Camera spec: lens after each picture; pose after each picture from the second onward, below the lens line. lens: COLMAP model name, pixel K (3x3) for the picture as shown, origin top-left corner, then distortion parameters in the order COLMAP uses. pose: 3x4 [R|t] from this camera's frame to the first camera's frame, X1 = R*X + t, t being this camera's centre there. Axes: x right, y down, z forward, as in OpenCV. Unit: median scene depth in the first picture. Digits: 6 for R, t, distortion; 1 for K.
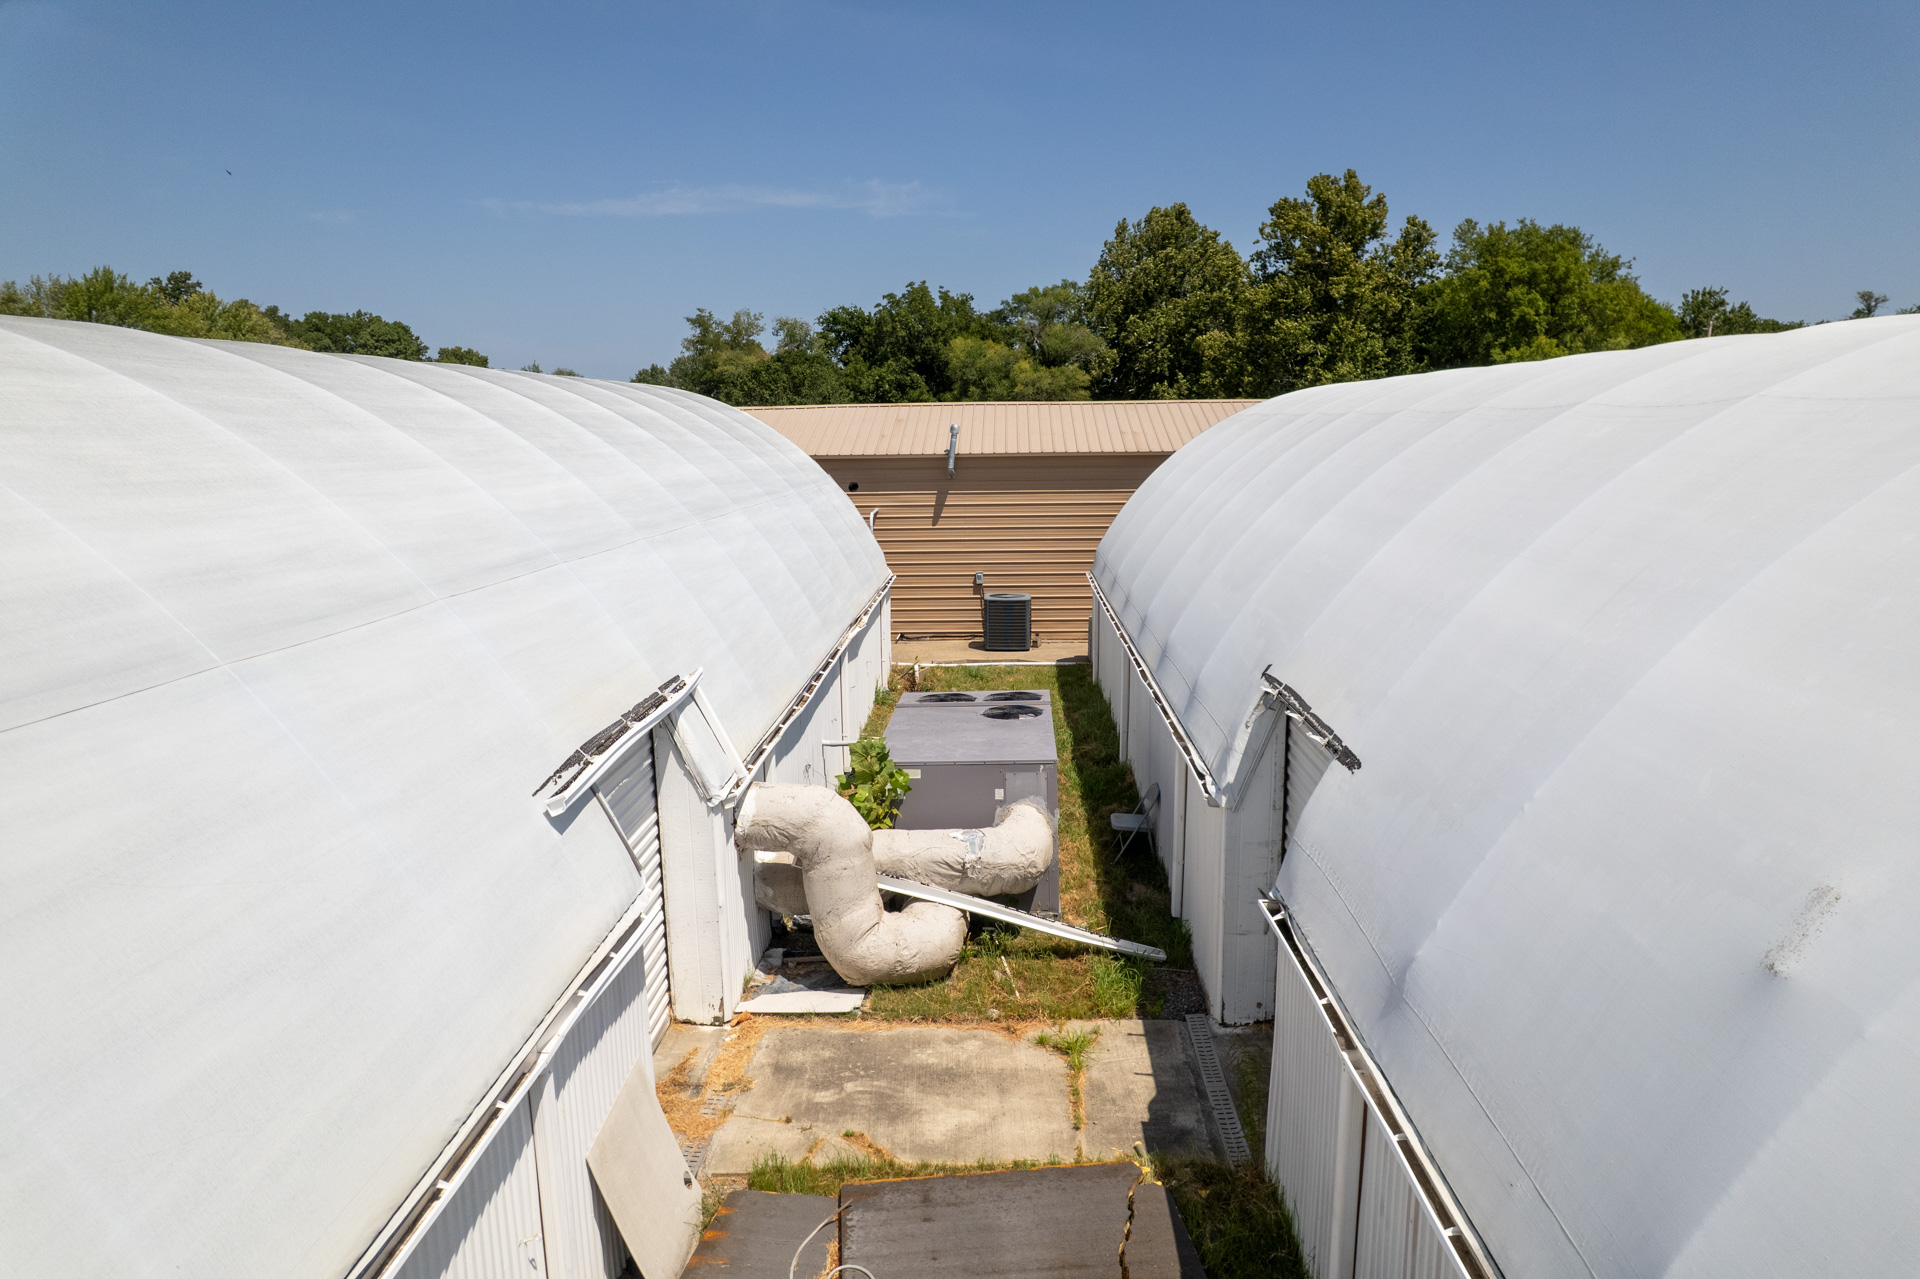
lens RADIAL K [[1223.4, 0, 954.2], [0, 1223.4, 706.0], [0, 0, 1]] dist [-0.073680, 0.058774]
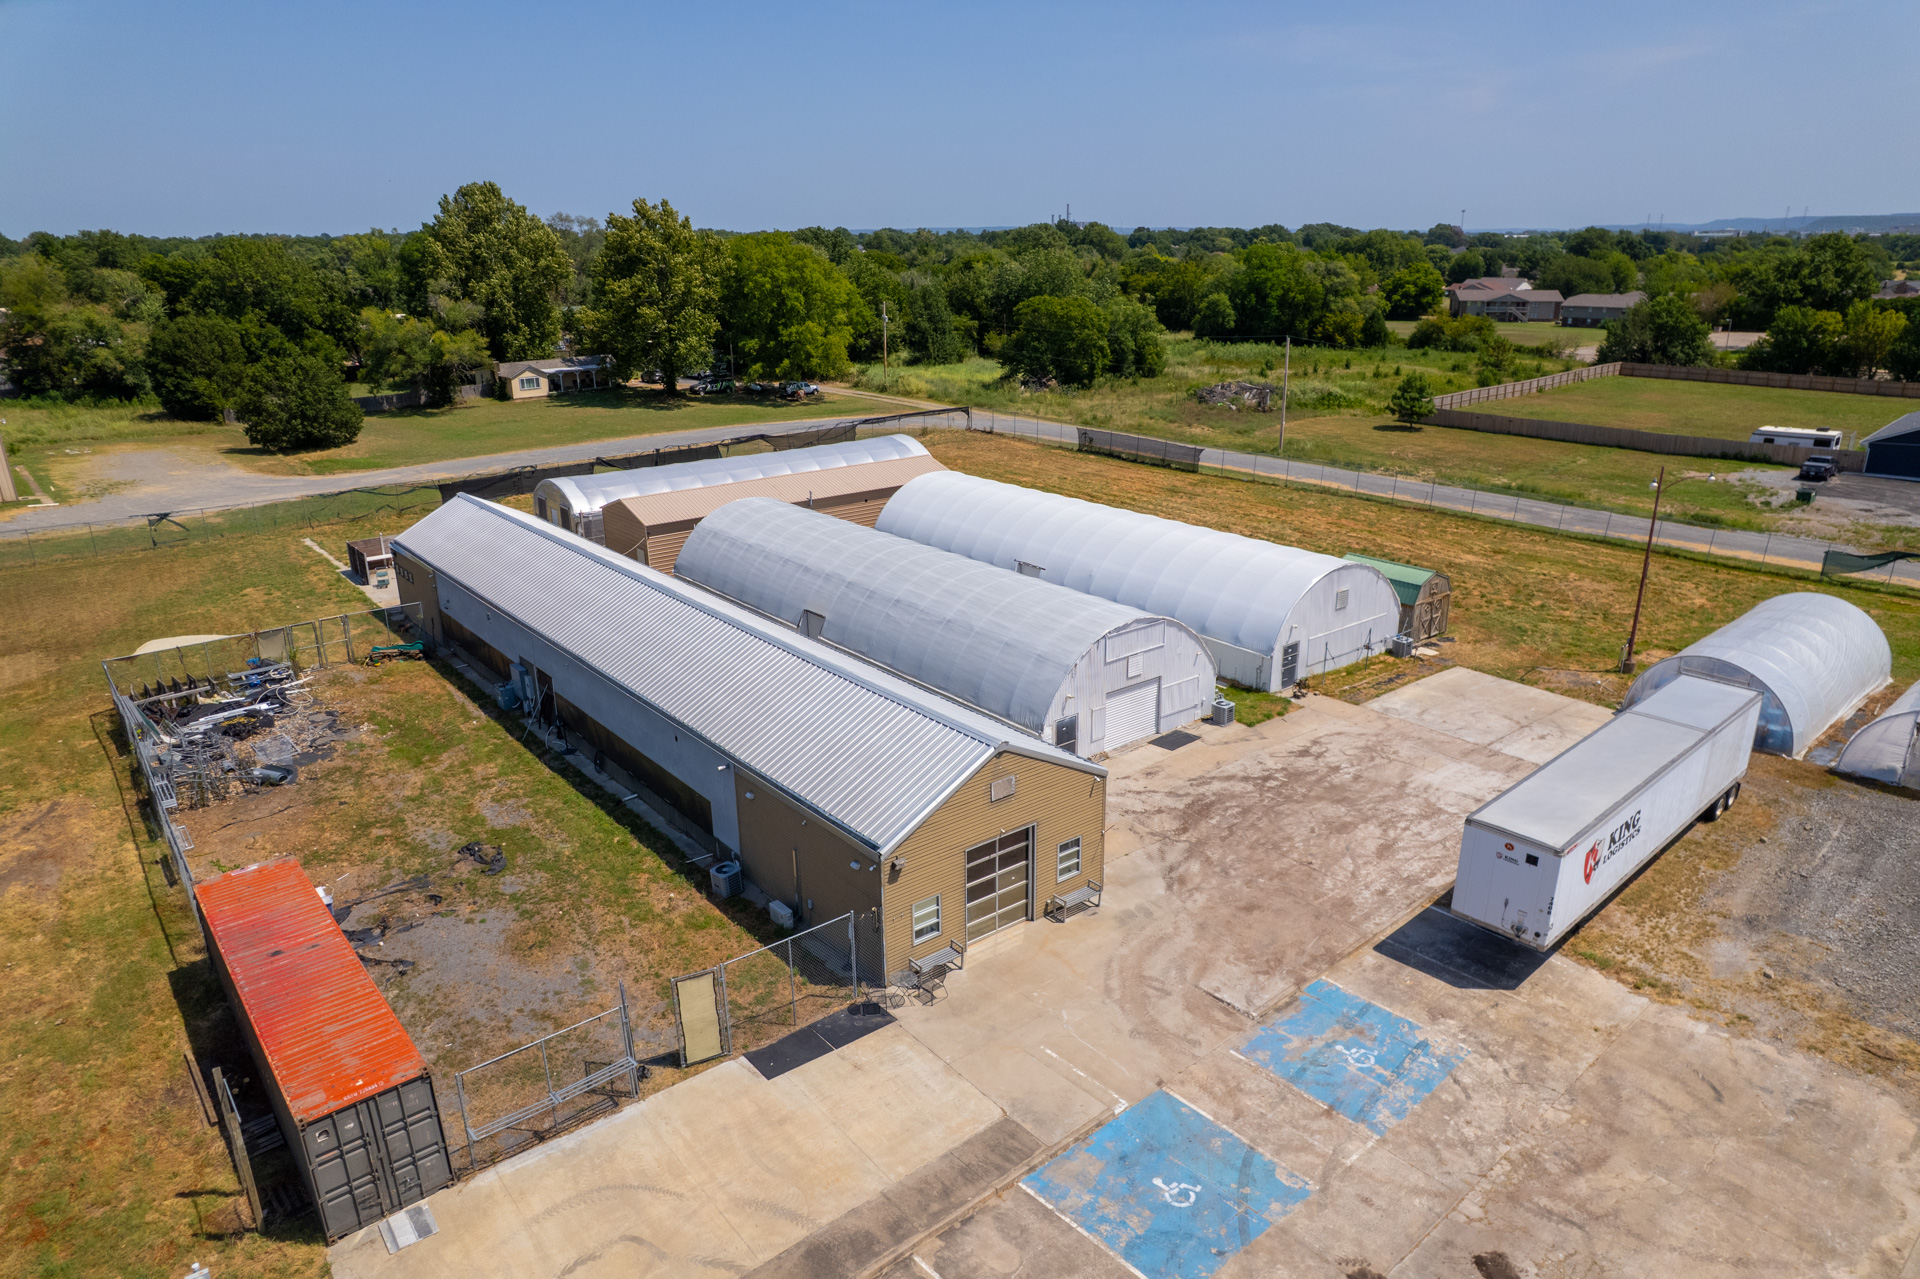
lens RADIAL K [[1223.4, 0, 952.3], [0, 1223.4, 642.5], [0, 0, 1]] dist [-0.073680, 0.058774]
pose [[0.769364, -0.202720, 0.605792, -0.362395], [0.150996, 0.979149, 0.135892, -0.047228], [-0.620709, -0.013079, 0.783932, -0.359259]]
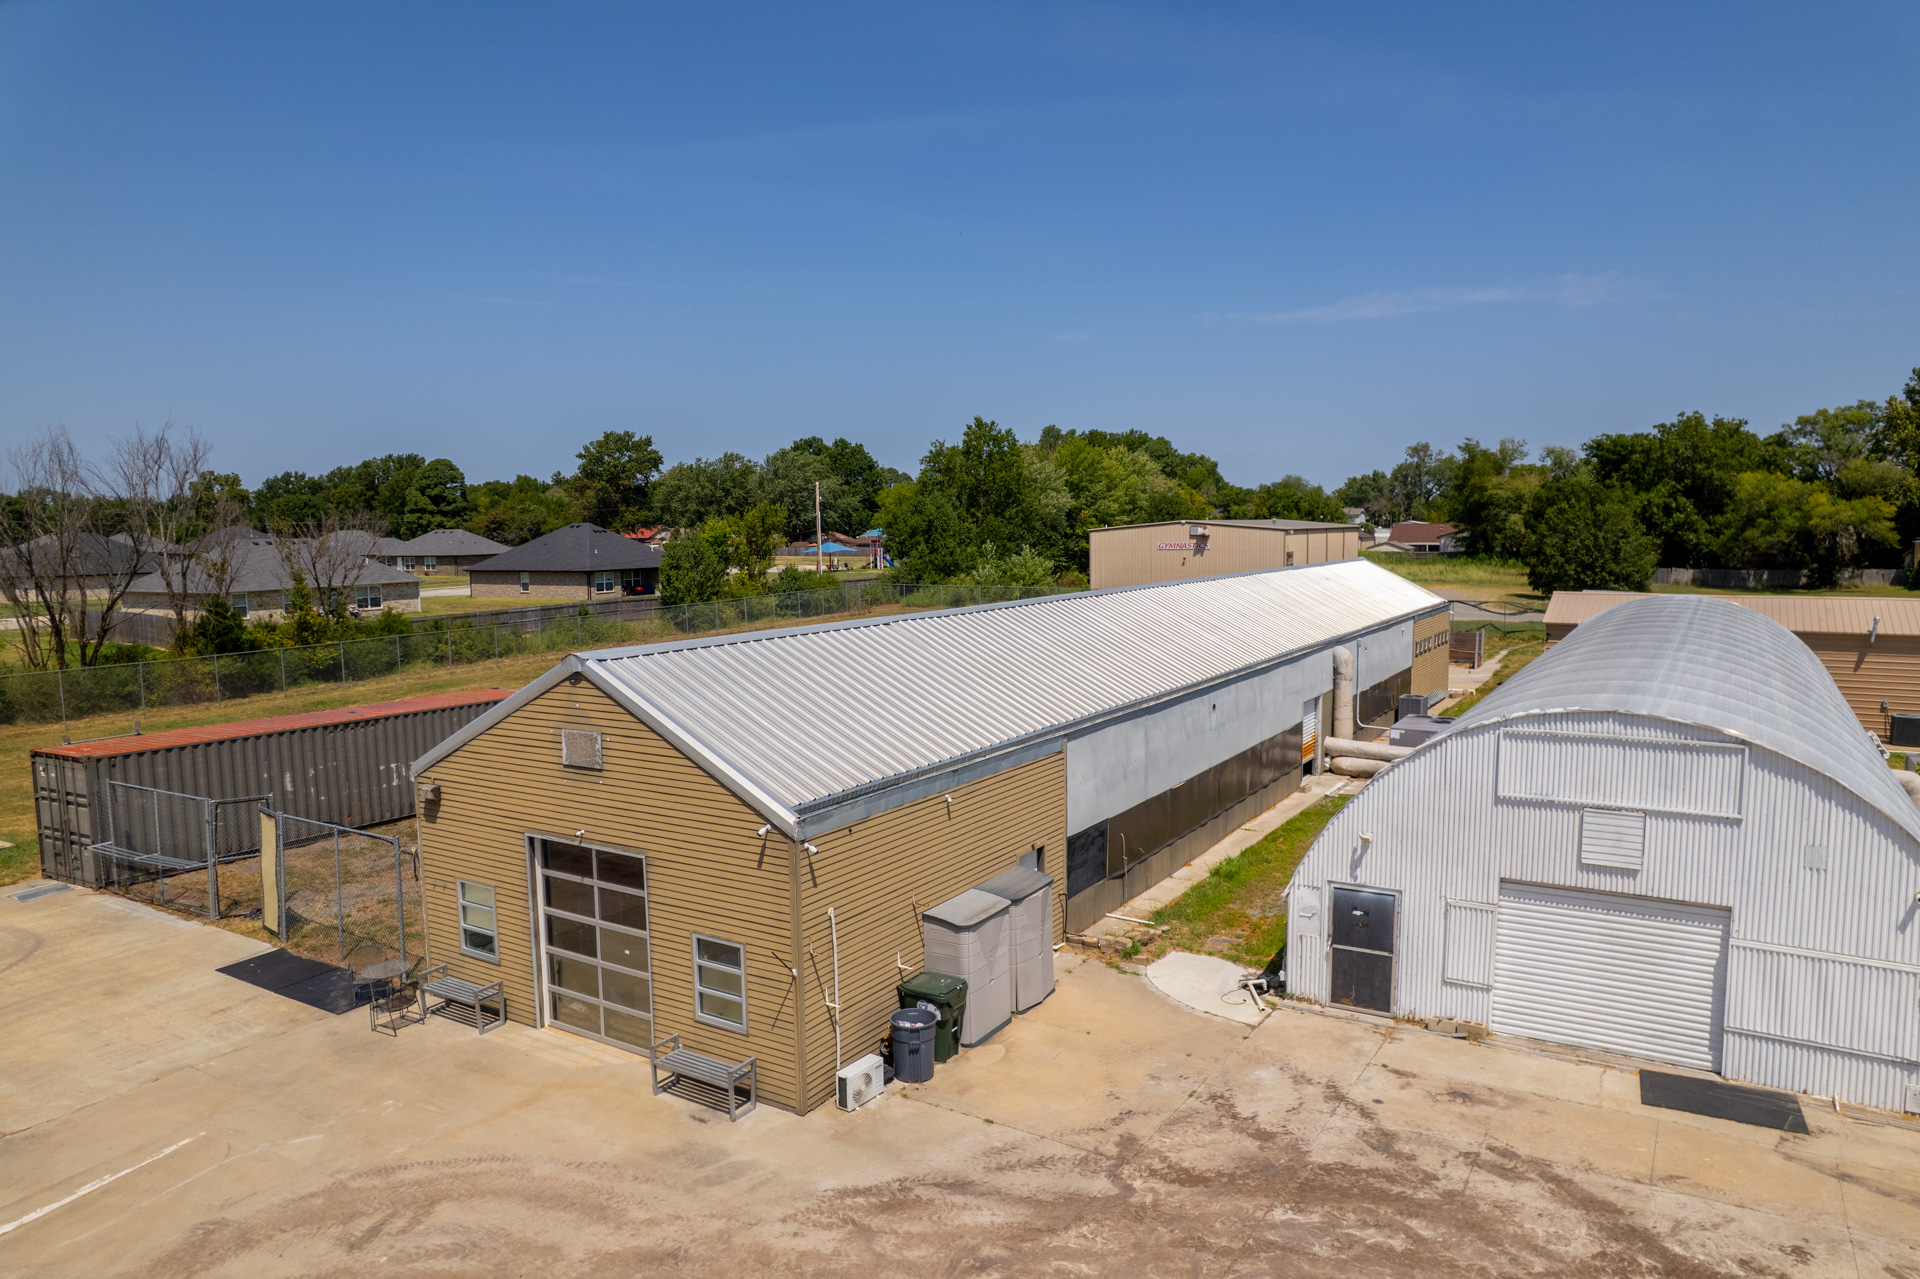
lens RADIAL K [[1223.4, 0, 967.8], [0, 1223.4, 653.3], [0, 0, 1]] dist [-0.073680, 0.058774]
pose [[0.866385, 0.054832, -0.496357, -0.060345], [-0.110652, 0.990325, -0.083743, 0.024807], [0.486963, 0.127477, 0.864070, -0.248752]]
